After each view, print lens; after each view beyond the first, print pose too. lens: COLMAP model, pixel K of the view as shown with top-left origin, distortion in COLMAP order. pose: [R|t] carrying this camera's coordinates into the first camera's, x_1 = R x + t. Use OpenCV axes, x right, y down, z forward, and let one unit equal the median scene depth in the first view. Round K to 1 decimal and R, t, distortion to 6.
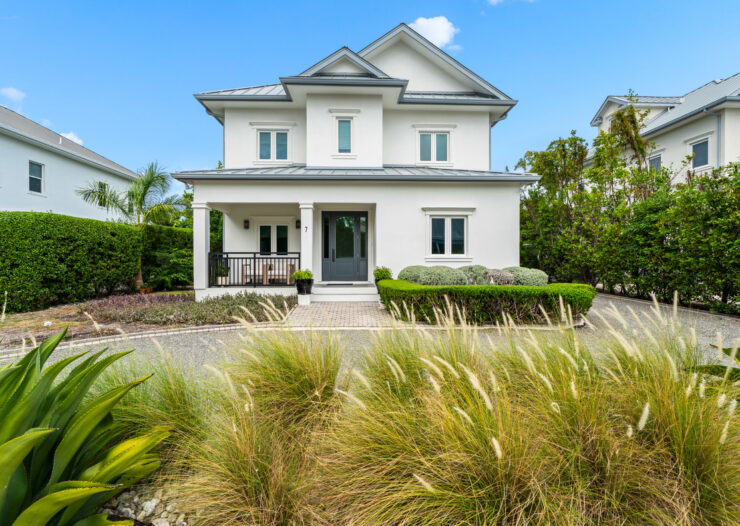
lens RADIAL K [[353.1, 0, 370.0], [0, 353.1, 263.0], [0, 0, 1]] dist [0.000482, 0.000155]
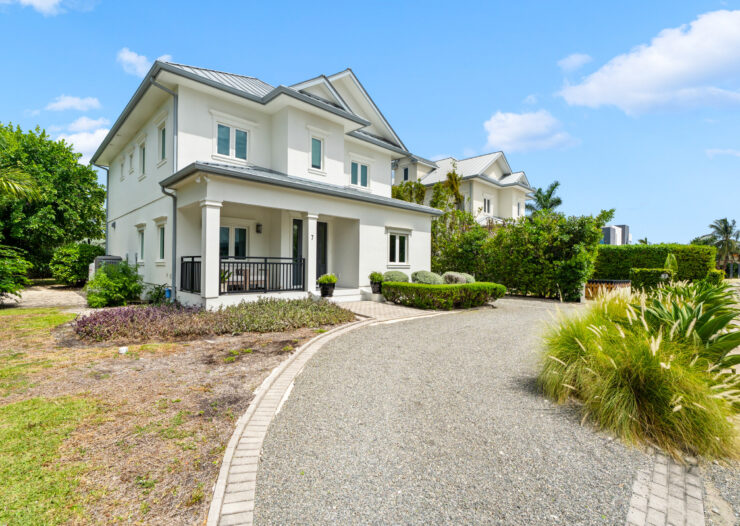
lens RADIAL K [[353.1, 0, 370.0], [0, 353.1, 263.0], [0, 0, 1]] dist [0.000482, 0.000155]
pose [[0.750362, 0.016063, 0.660832, -0.719789], [-0.006526, 0.999836, -0.016894, 0.000153], [-0.660995, 0.008364, 0.750344, 0.069316]]
